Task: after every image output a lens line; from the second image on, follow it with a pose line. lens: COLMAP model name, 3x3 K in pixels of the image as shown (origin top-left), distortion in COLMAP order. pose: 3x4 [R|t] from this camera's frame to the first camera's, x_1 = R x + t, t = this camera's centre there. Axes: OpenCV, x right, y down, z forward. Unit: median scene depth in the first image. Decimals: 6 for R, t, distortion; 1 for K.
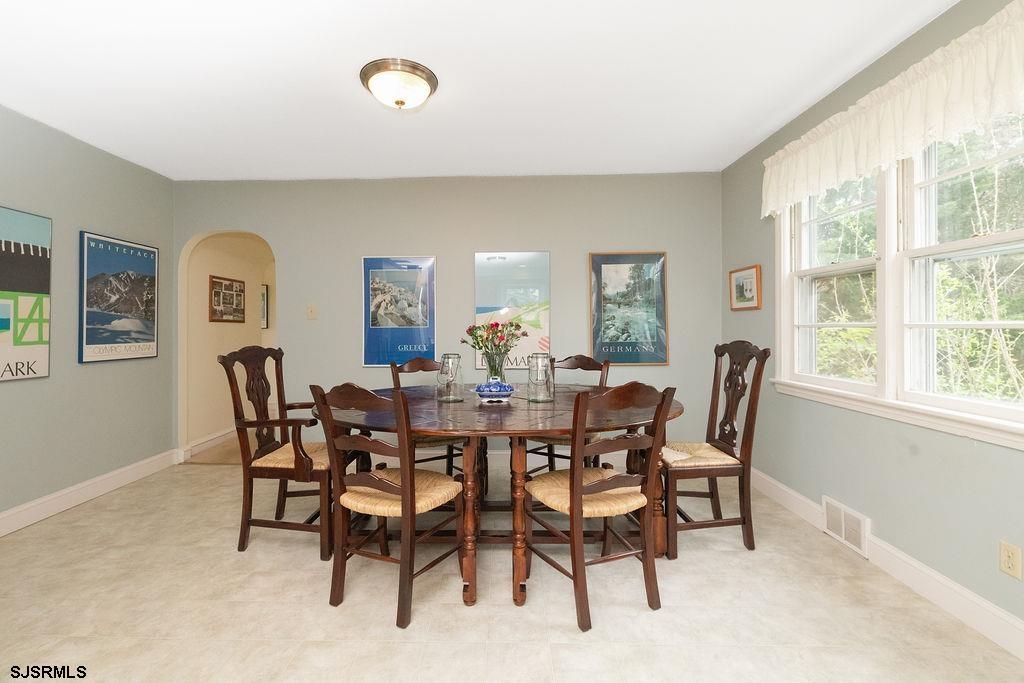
lens RADIAL K [[441.9, 0, 485.2], [0, 441.9, 323.1], [0, 0, 1]] dist [0.002019, -0.000249]
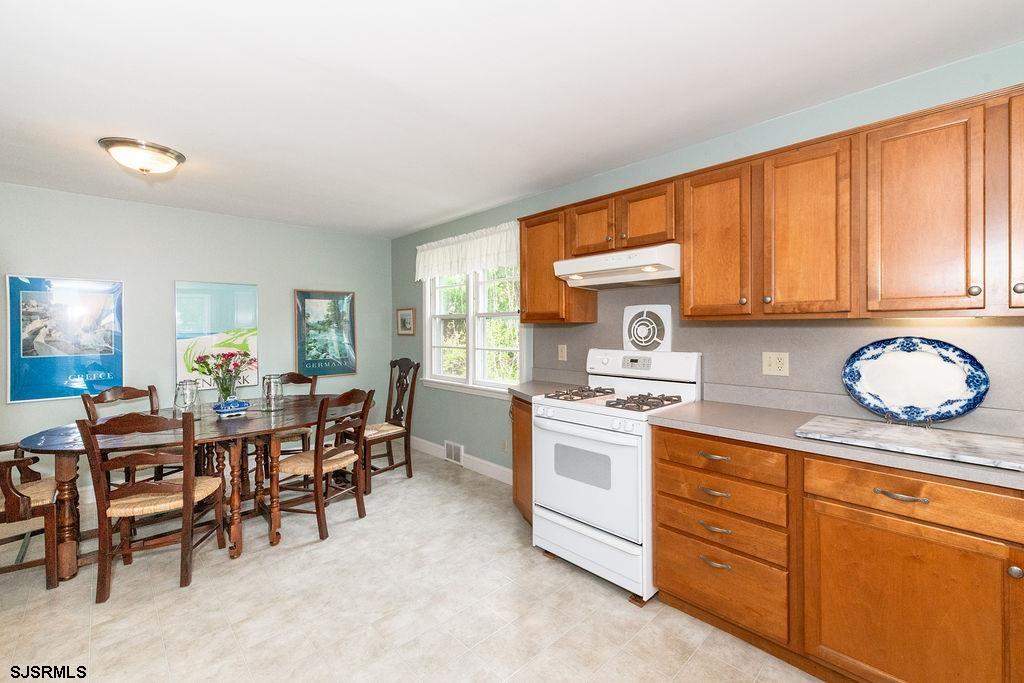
lens RADIAL K [[431.3, 0, 532.0], [0, 431.3, 331.8], [0, 0, 1]] dist [-0.000738, -0.000567]
pose [[0.677719, -0.005364, 0.735301, -0.278094], [-0.003933, 0.999933, 0.010919, -0.073754], [-0.735310, -0.010291, 0.677653, -0.431235]]
